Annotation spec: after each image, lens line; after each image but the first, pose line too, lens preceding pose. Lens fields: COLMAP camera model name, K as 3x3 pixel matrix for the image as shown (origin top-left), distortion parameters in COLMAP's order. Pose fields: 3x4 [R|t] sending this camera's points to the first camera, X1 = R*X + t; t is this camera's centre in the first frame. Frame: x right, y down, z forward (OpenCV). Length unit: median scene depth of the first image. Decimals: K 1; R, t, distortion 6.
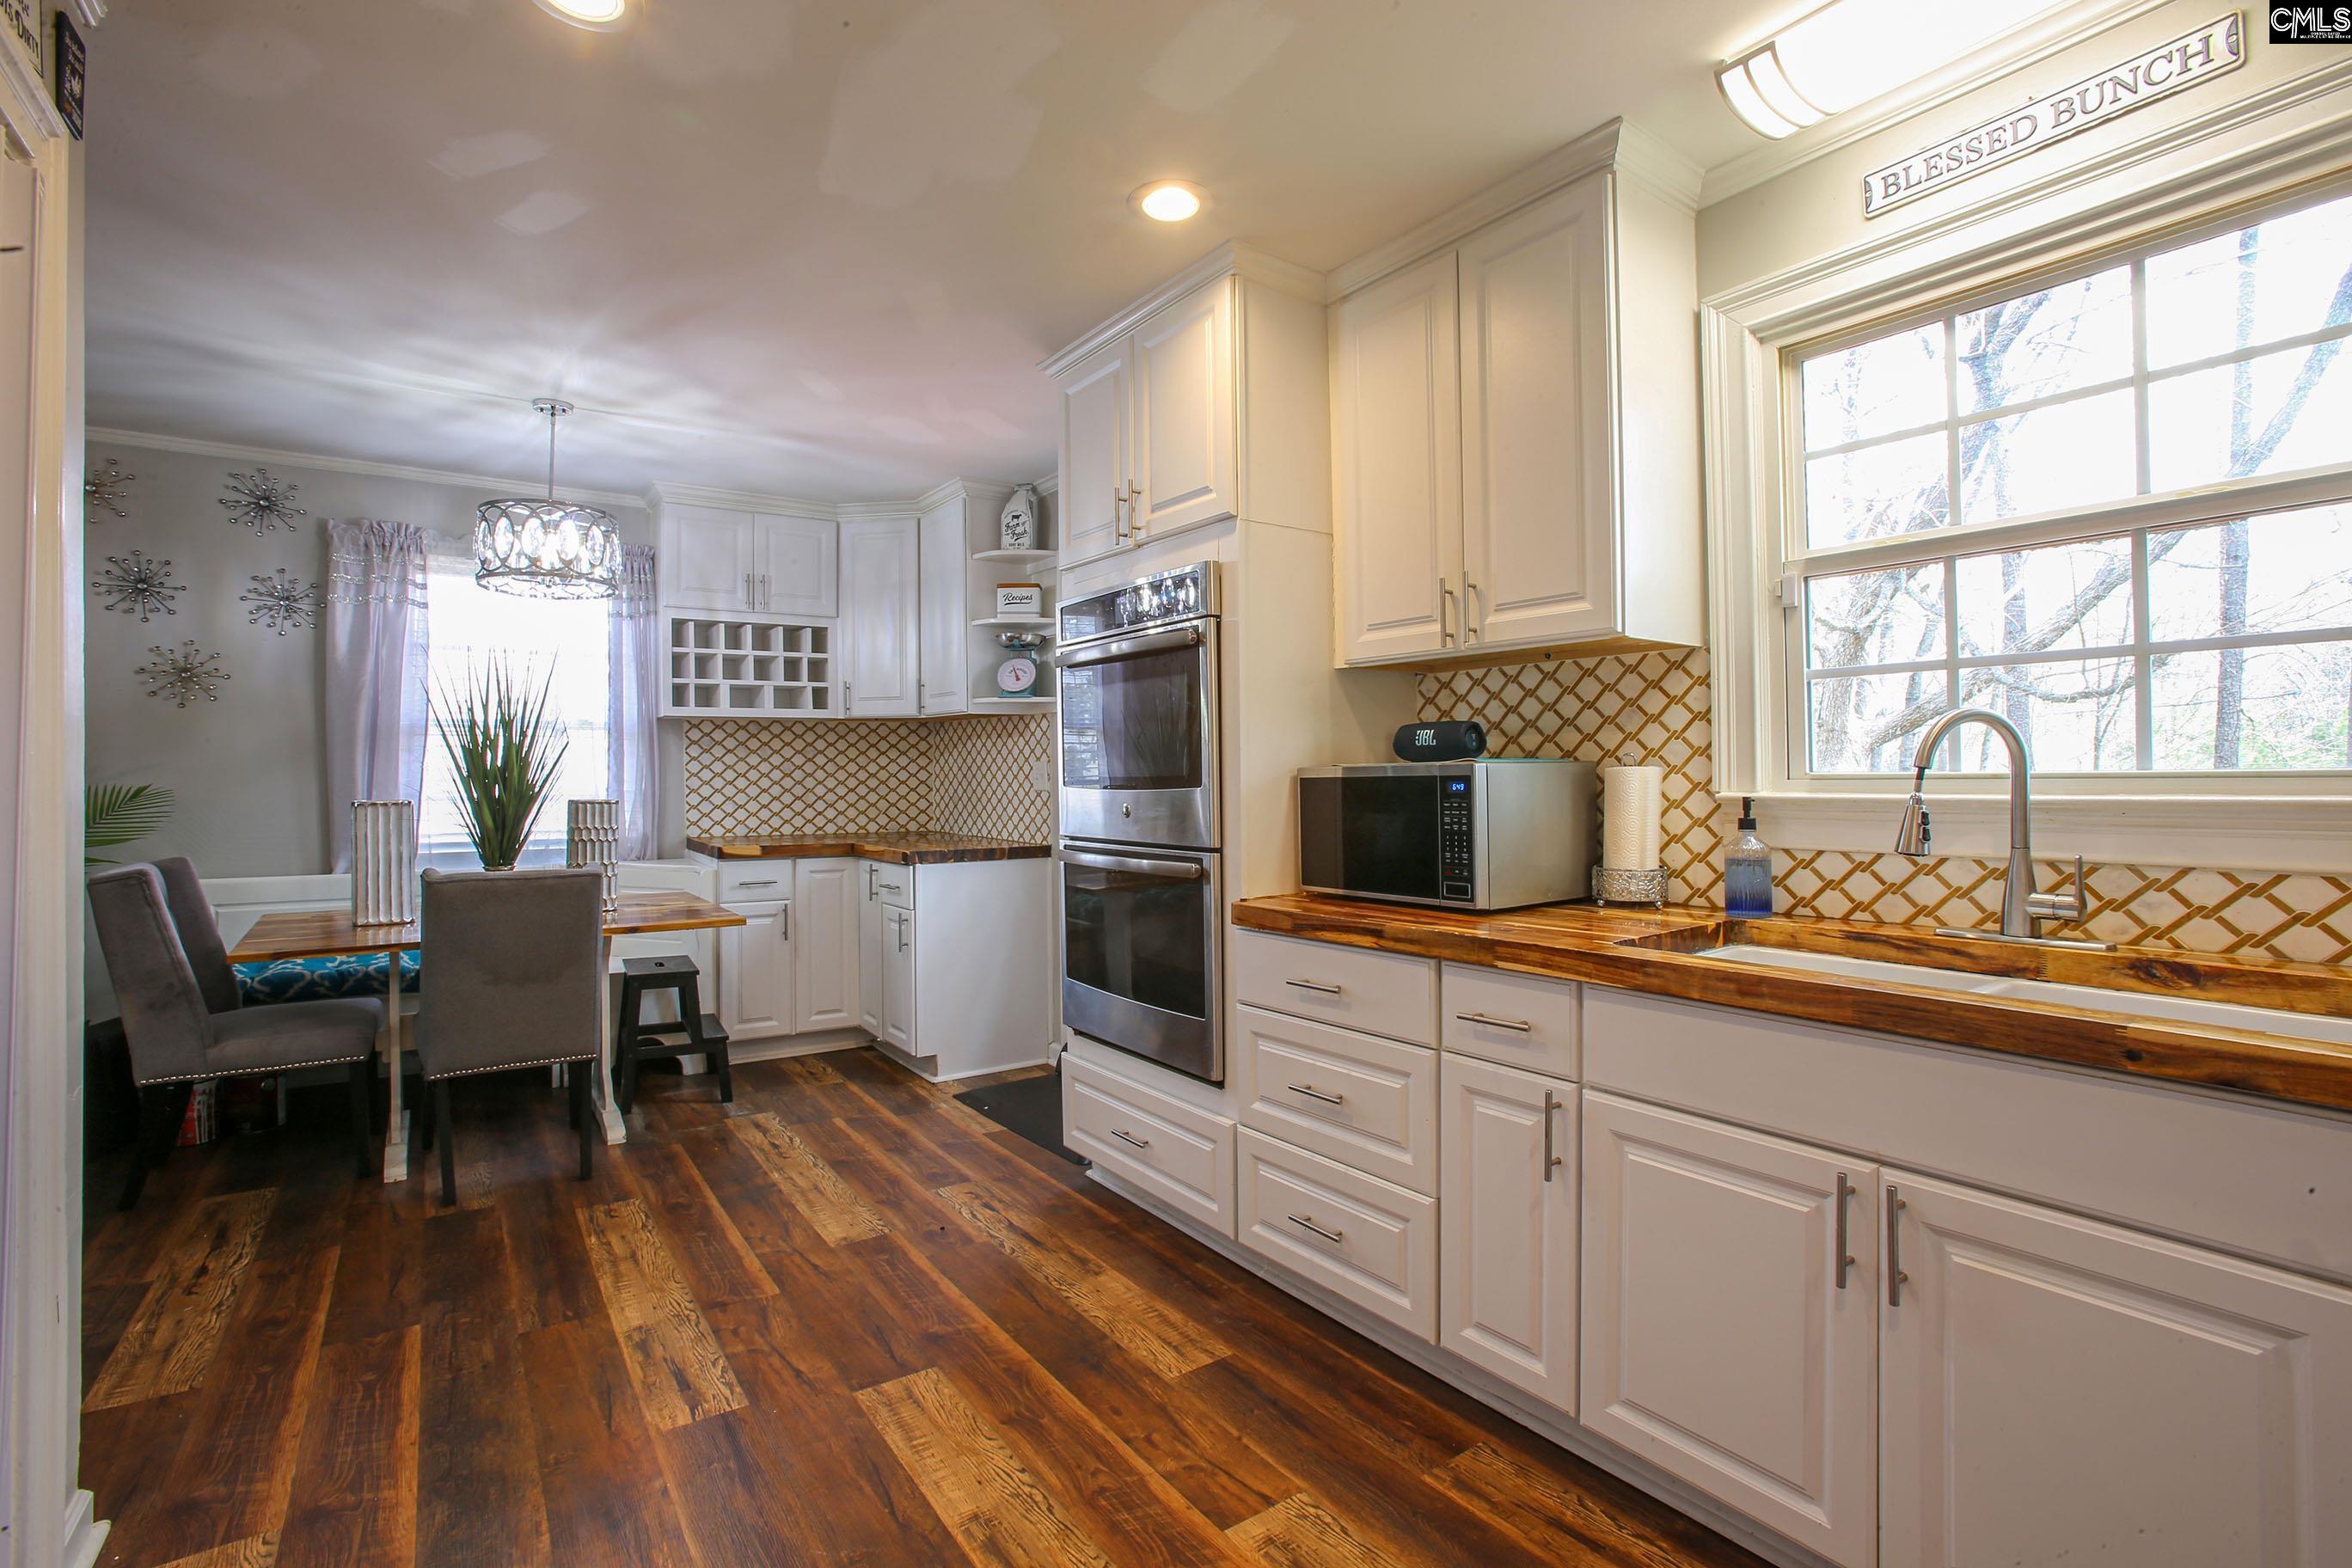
lens RADIAL K [[1063.6, 0, 1149.6], [0, 1063.6, 777.5], [0, 0, 1]] dist [-0.080398, 0.044760]
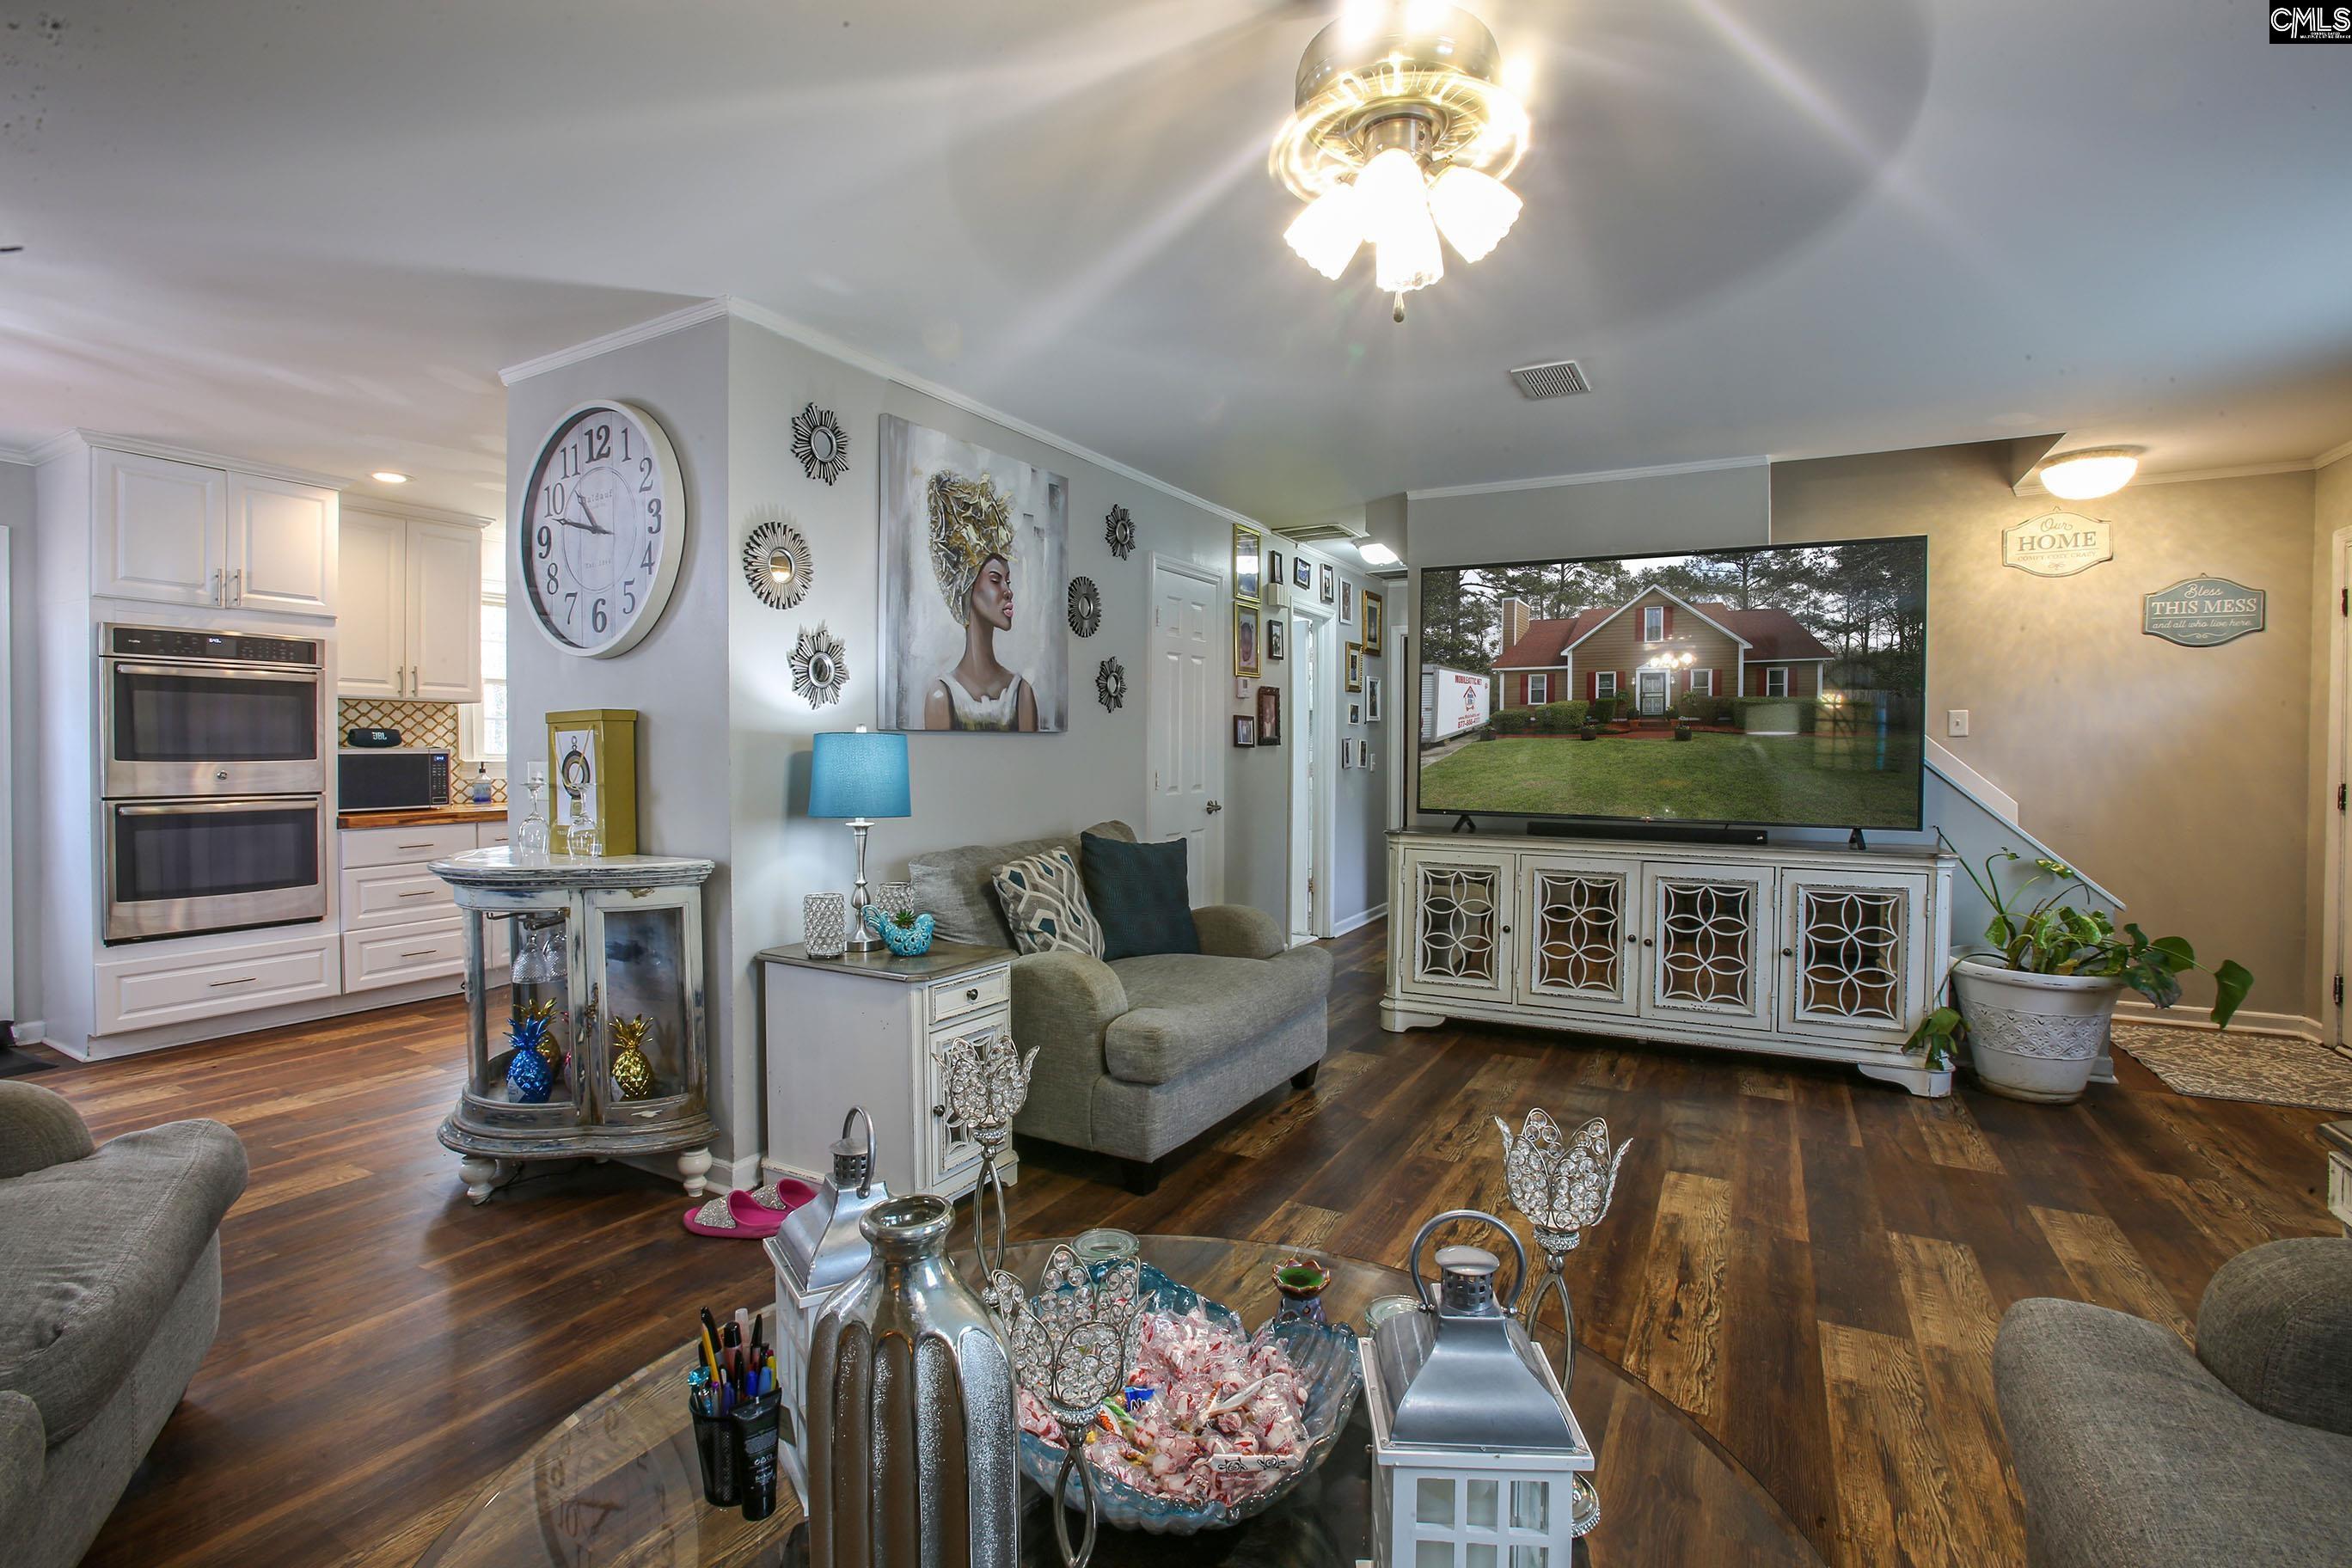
lens RADIAL K [[1080.2, 0, 1164.5], [0, 1080.2, 771.9], [0, 0, 1]] dist [-0.075534, 0.036307]
pose [[-0.433318, -0.015935, 0.901100, -1.256914], [-0.000354, 0.999847, 0.017510, -0.001395], [-0.901241, 0.007268, -0.433257, 0.256978]]
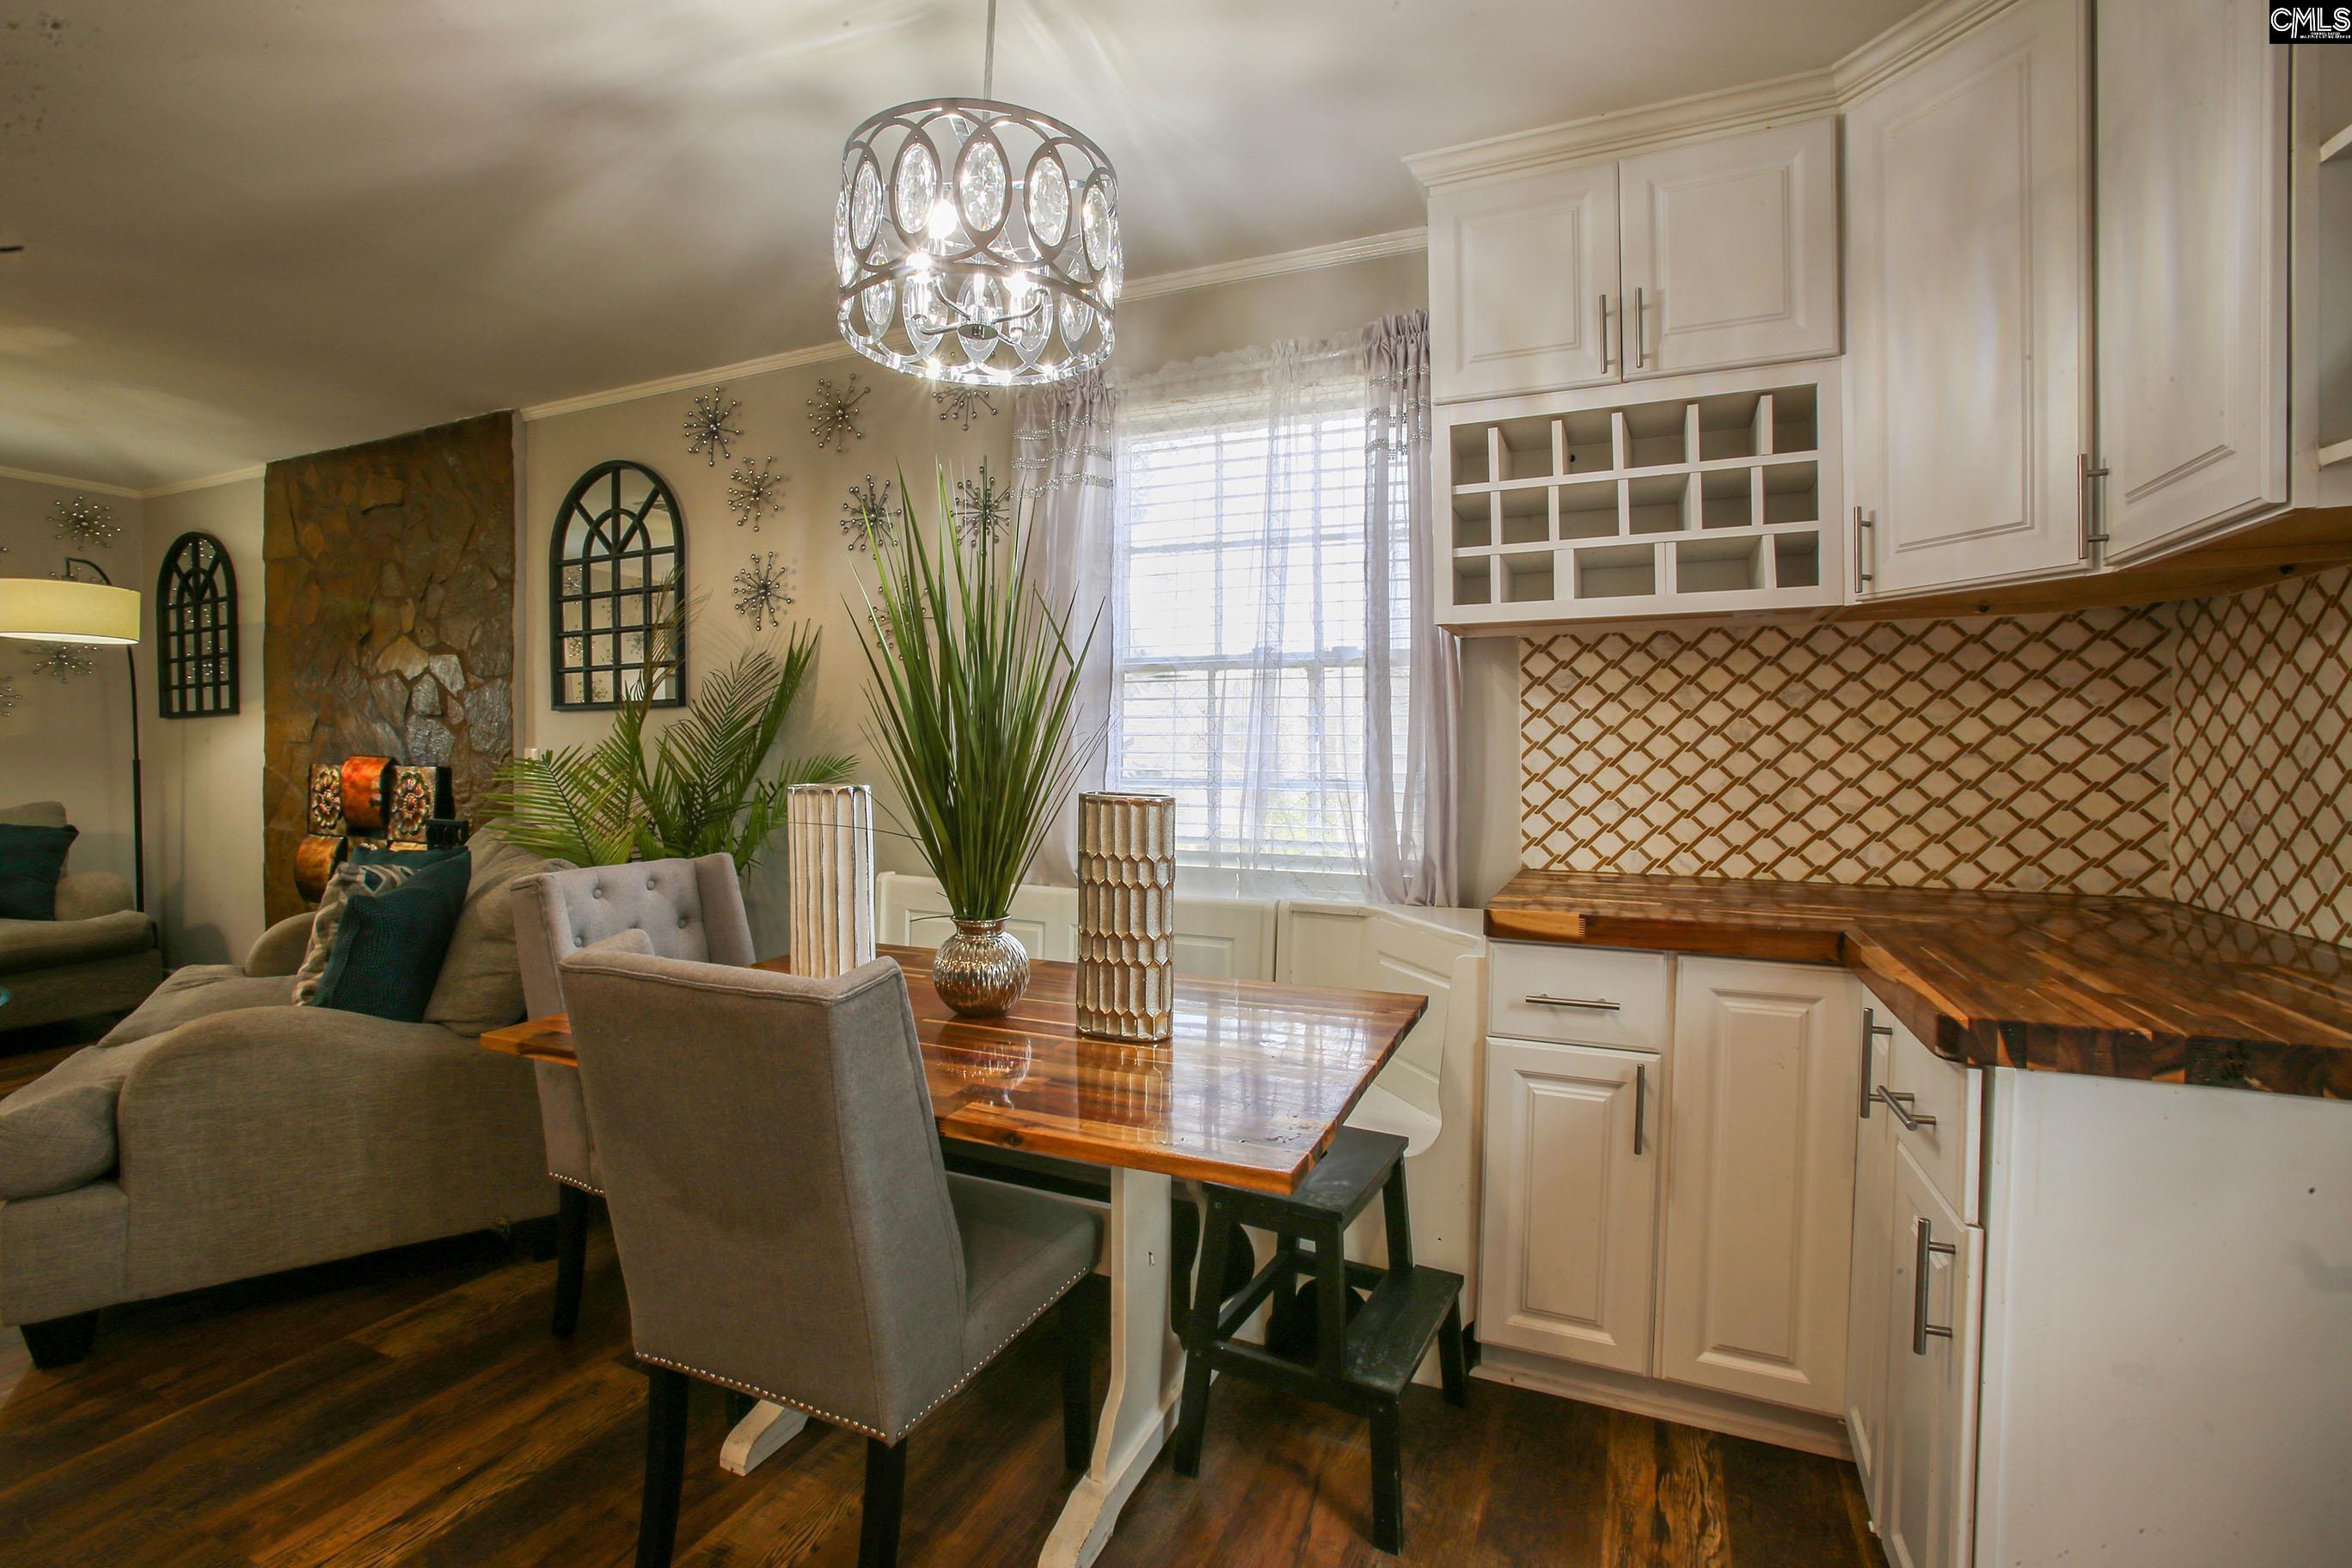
lens RADIAL K [[1080.2, 0, 1164.5], [0, 1080.2, 771.9], [0, 0, 1]] dist [-0.075534, 0.036307]
pose [[0.521576, 0.020264, -0.852964, -0.095761], [-0.007048, 0.999786, 0.019442, 0.001464], [0.853176, -0.004129, 0.521607, 0.626452]]
